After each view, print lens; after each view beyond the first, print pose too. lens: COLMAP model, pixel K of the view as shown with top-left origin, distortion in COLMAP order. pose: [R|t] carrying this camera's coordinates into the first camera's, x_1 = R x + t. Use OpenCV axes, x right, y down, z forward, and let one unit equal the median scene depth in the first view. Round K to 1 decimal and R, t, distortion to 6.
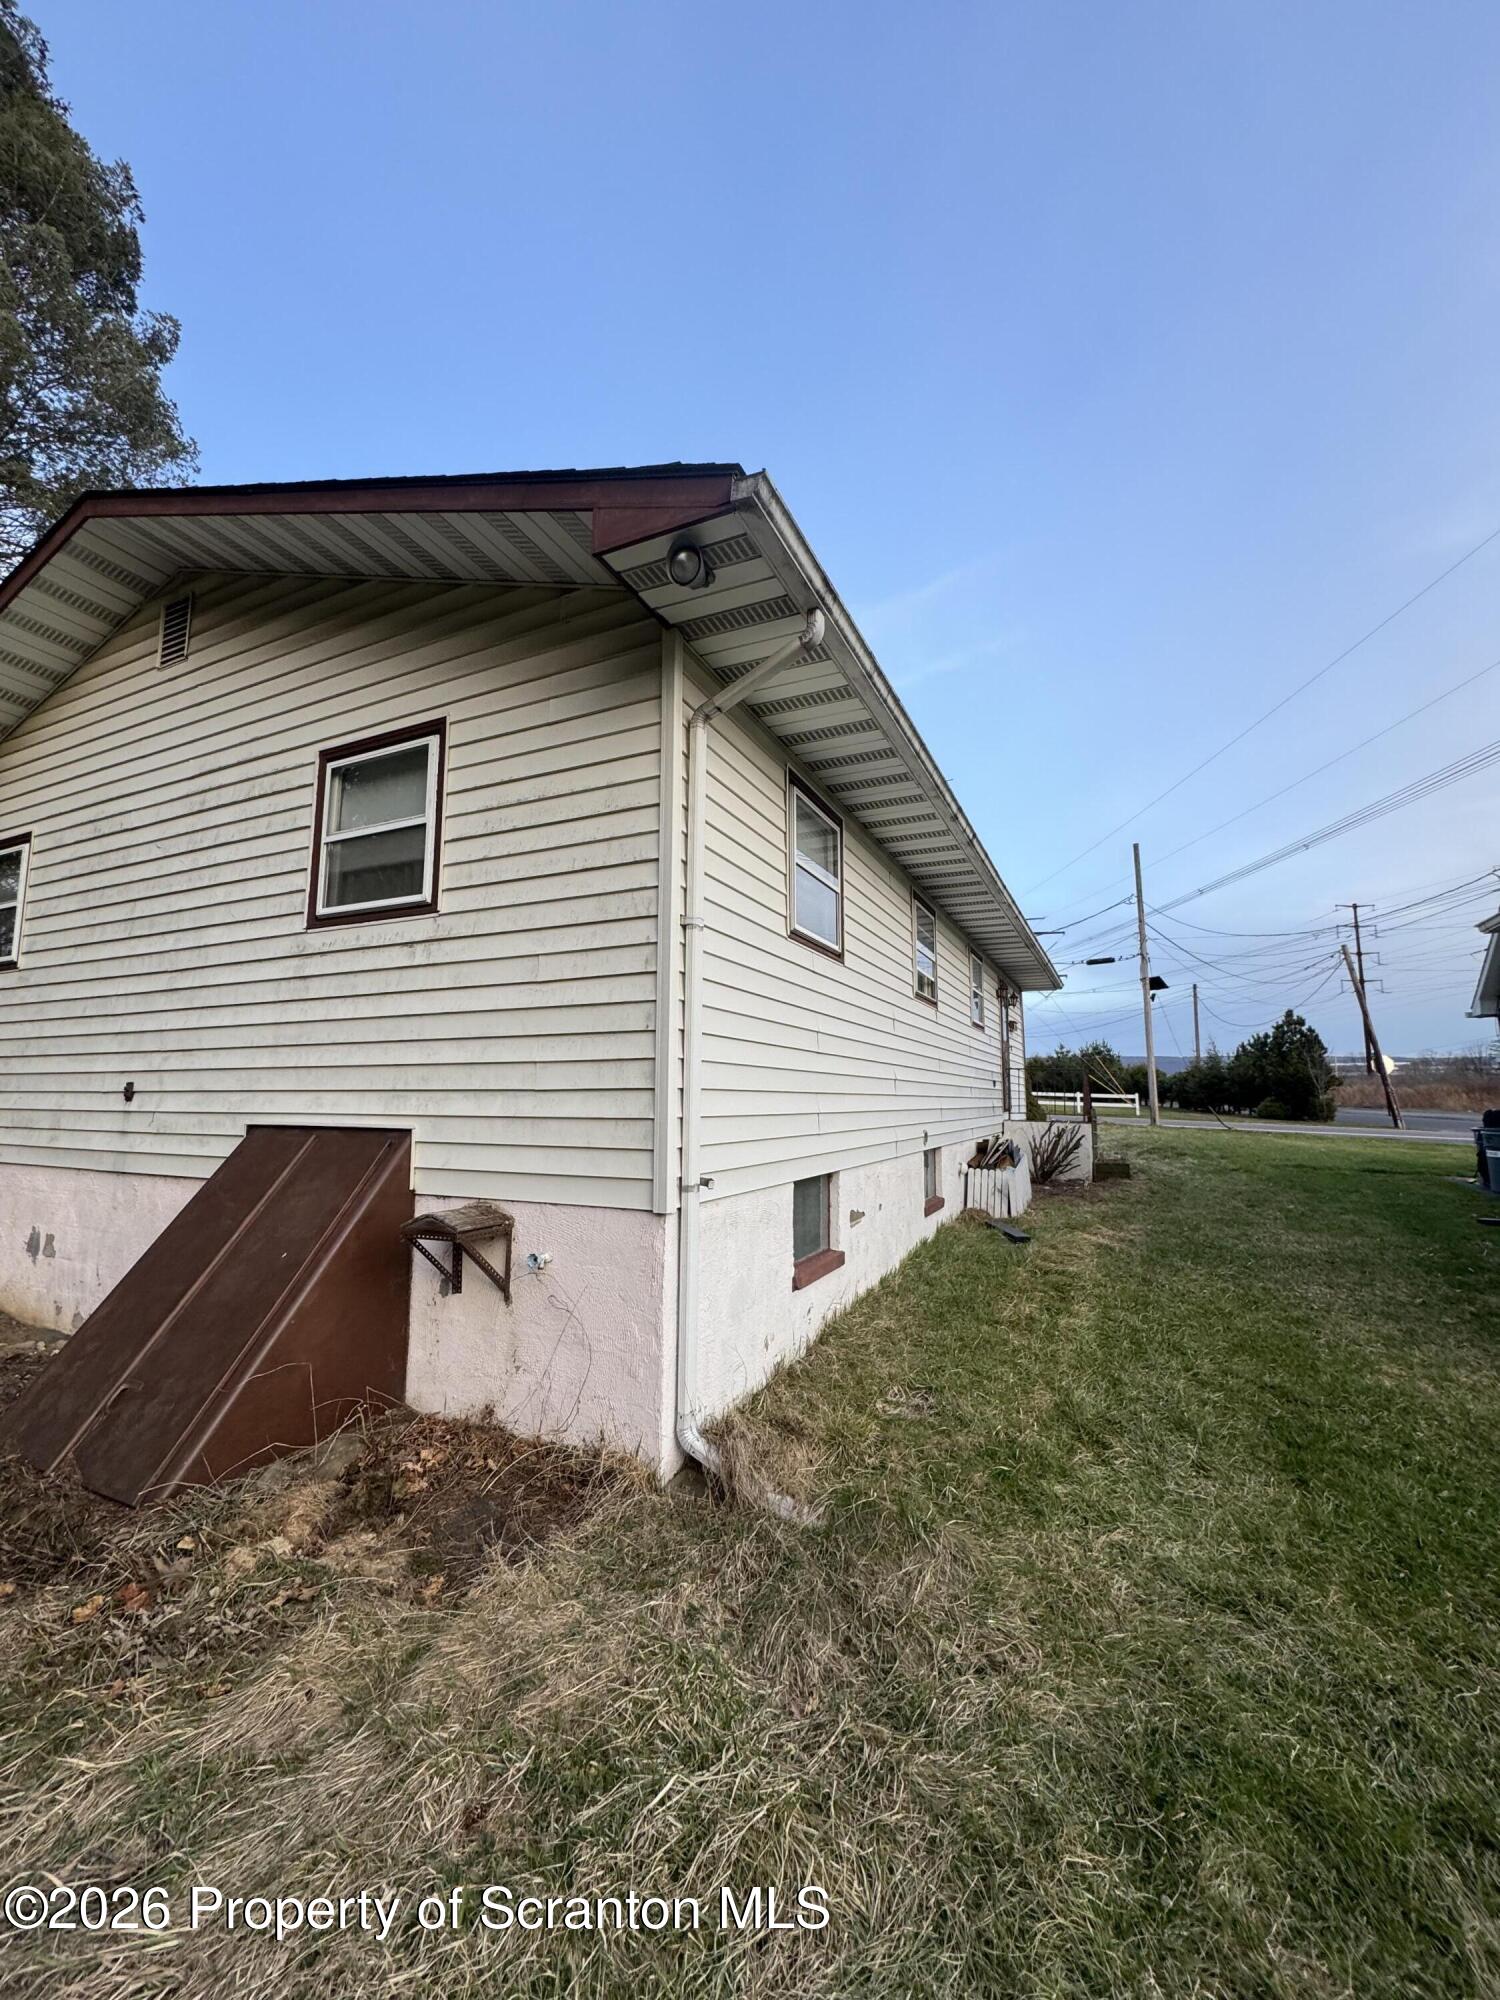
lens RADIAL K [[808.3, 0, 750.0], [0, 808.3, 1000.0], [0, 0, 1]] dist [0.000280, -0.000058]
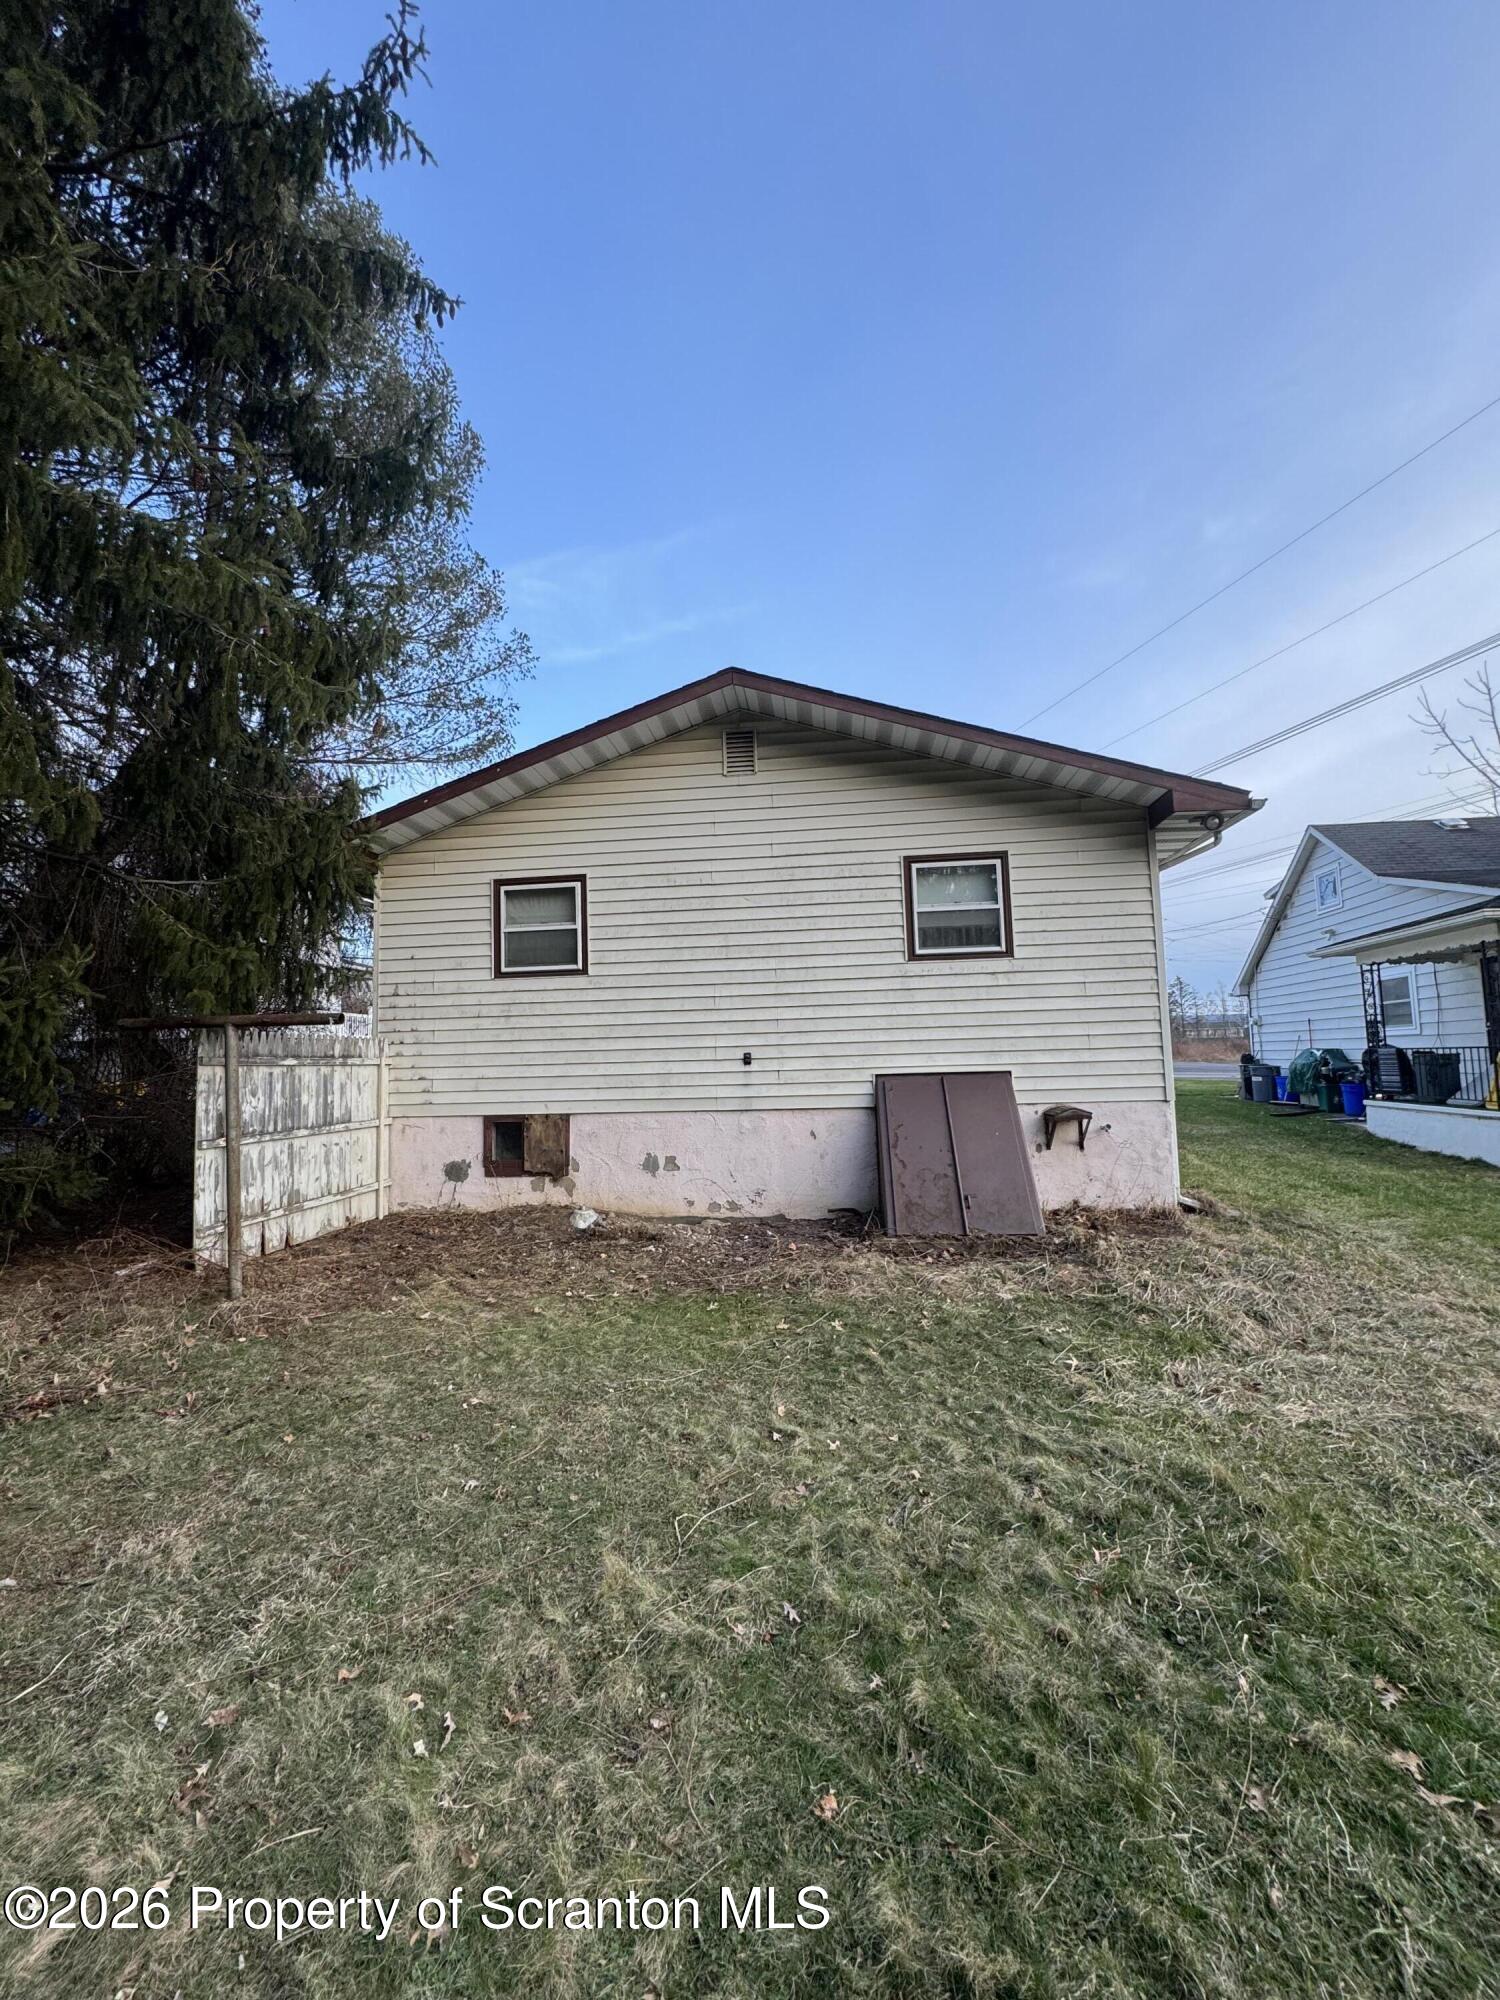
lens RADIAL K [[808.3, 0, 750.0], [0, 808.3, 1000.0], [0, 0, 1]] dist [0.000280, -0.000058]
pose [[0.942552, -0.005968, 0.334006, -1.435095], [-0.009050, 0.999017, 0.043390, -0.076124], [-0.333937, -0.043920, 0.941572, -0.523222]]
